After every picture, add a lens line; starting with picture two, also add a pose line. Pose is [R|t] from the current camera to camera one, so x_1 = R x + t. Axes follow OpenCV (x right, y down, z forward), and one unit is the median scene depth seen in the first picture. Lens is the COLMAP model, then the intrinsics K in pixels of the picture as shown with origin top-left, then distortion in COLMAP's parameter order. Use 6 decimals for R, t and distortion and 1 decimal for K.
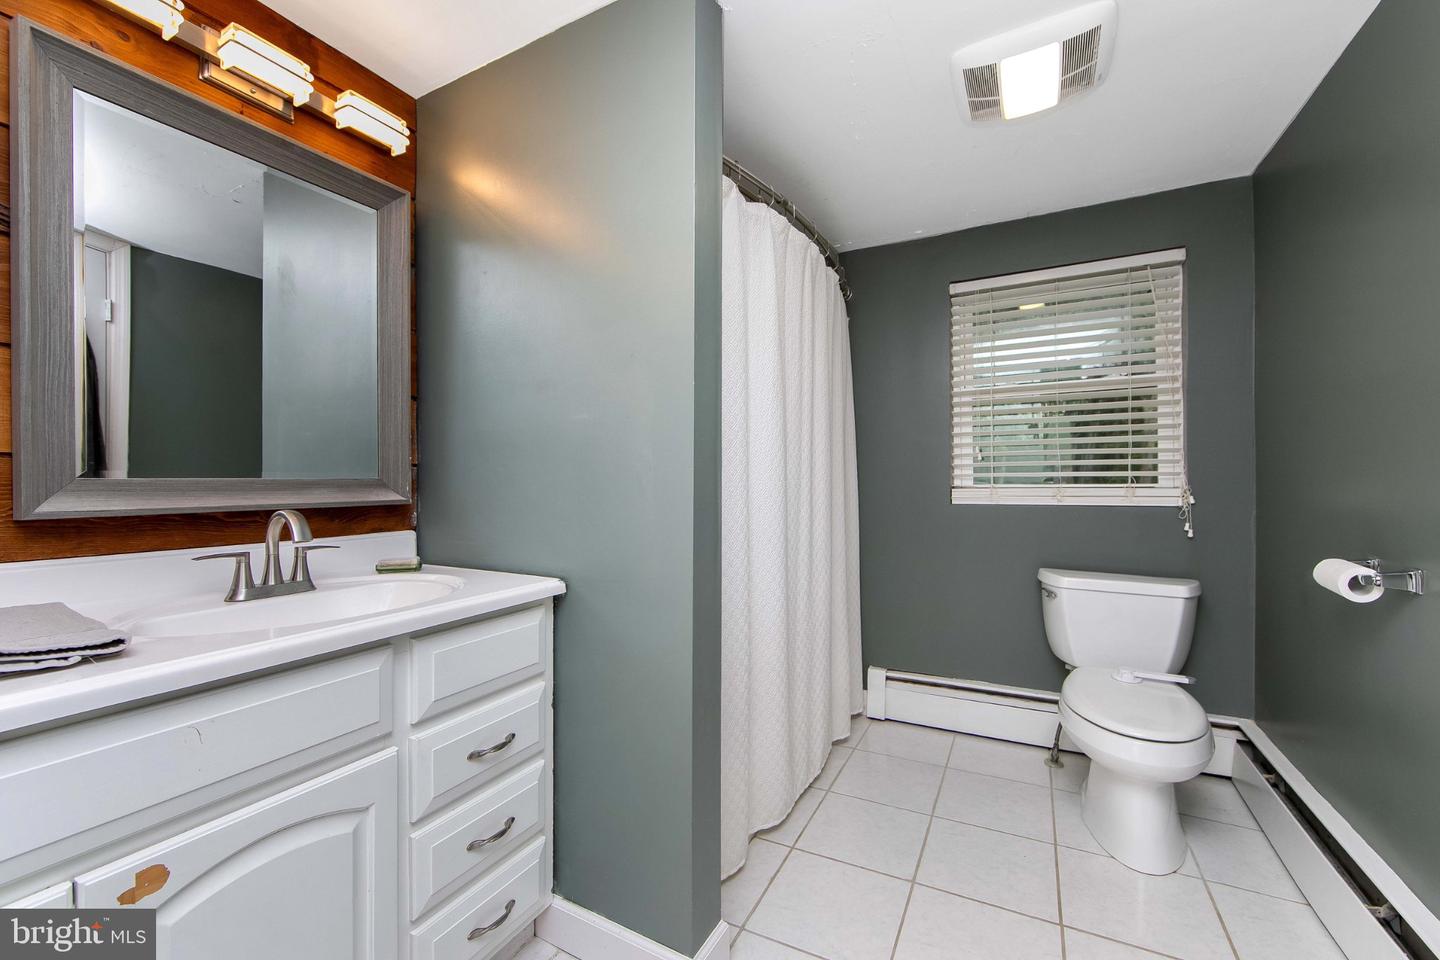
lens RADIAL K [[579.1, 0, 726.3], [0, 579.1, 475.5], [0, 0, 1]] dist [-0.000002, 0.000100]
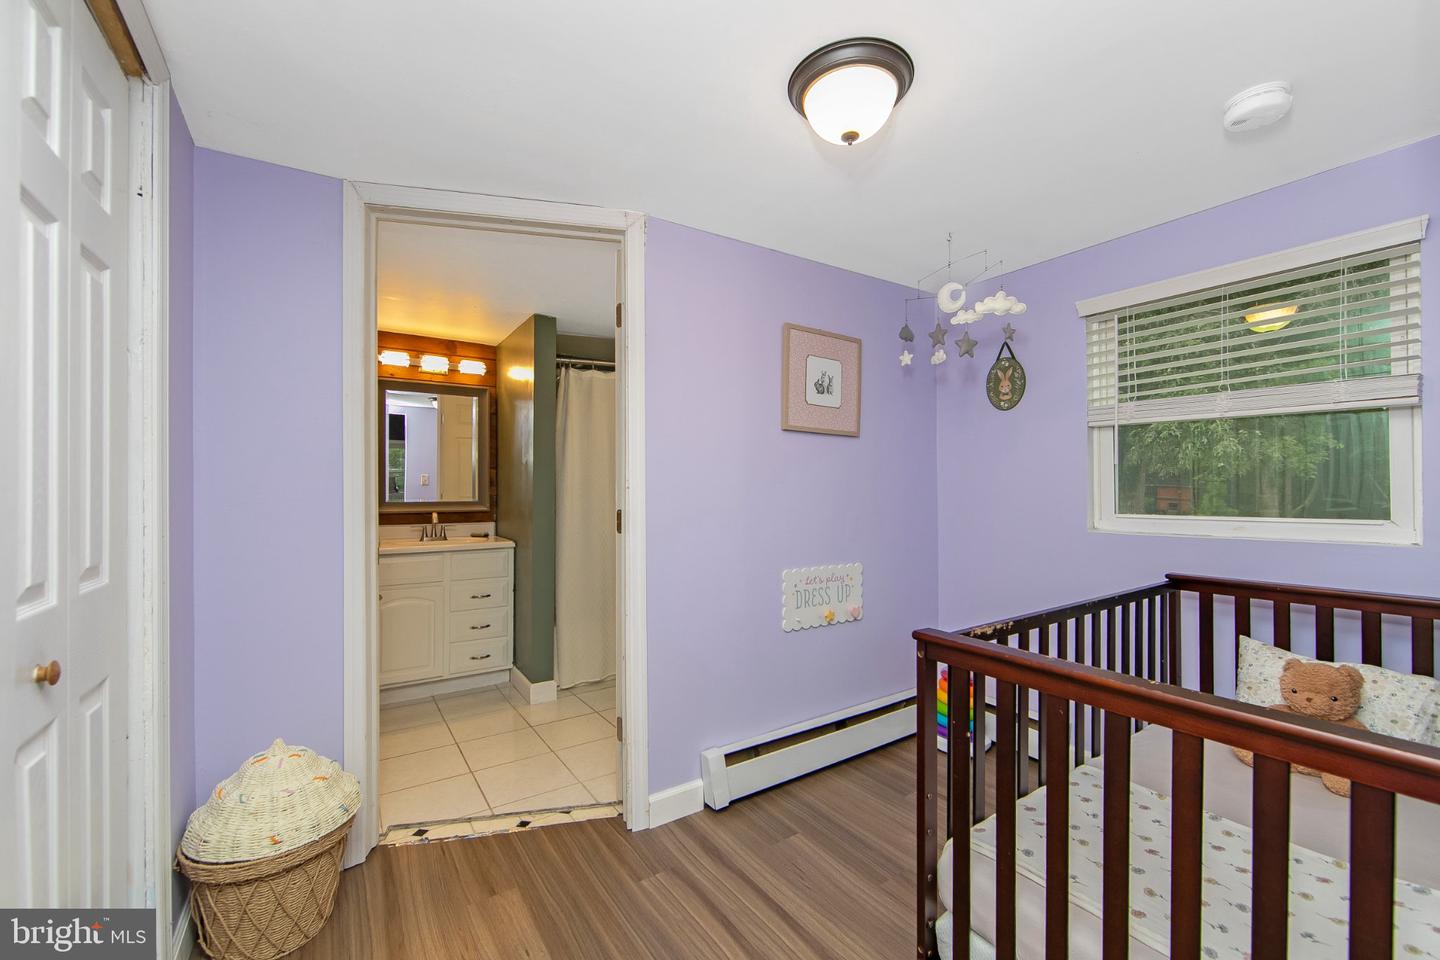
lens RADIAL K [[588.4, 0, 715.4], [0, 588.4, 481.9], [0, 0, 1]] dist [-0.002580, -0.000230]
pose [[0.873420, -0.003572, -0.486954, 2.051401], [0.003190, 0.999994, -0.001615, -0.094638], [0.486957, -0.000143, 0.873426, -0.993694]]
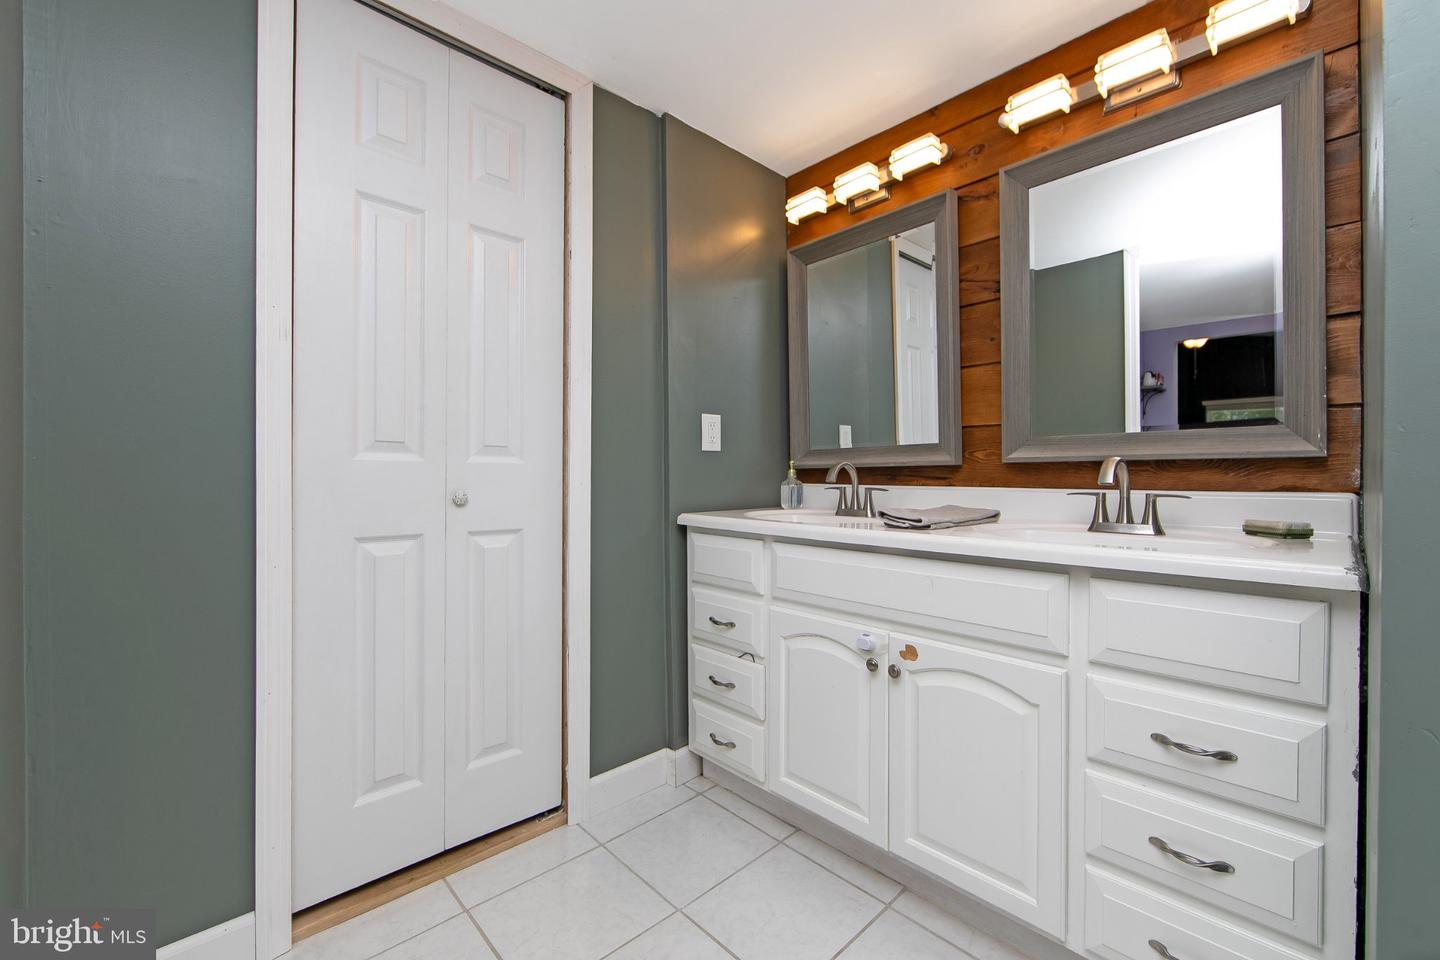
lens RADIAL K [[579.1, 0, 726.3], [0, 579.1, 475.5], [0, 0, 1]] dist [-0.000002, 0.000100]
pose [[-0.322630, -0.002561, -0.946522, 0.540081], [0.001707, 0.999993, -0.003288, 0.095993], [0.946523, -0.002677, -0.322624, 0.637583]]
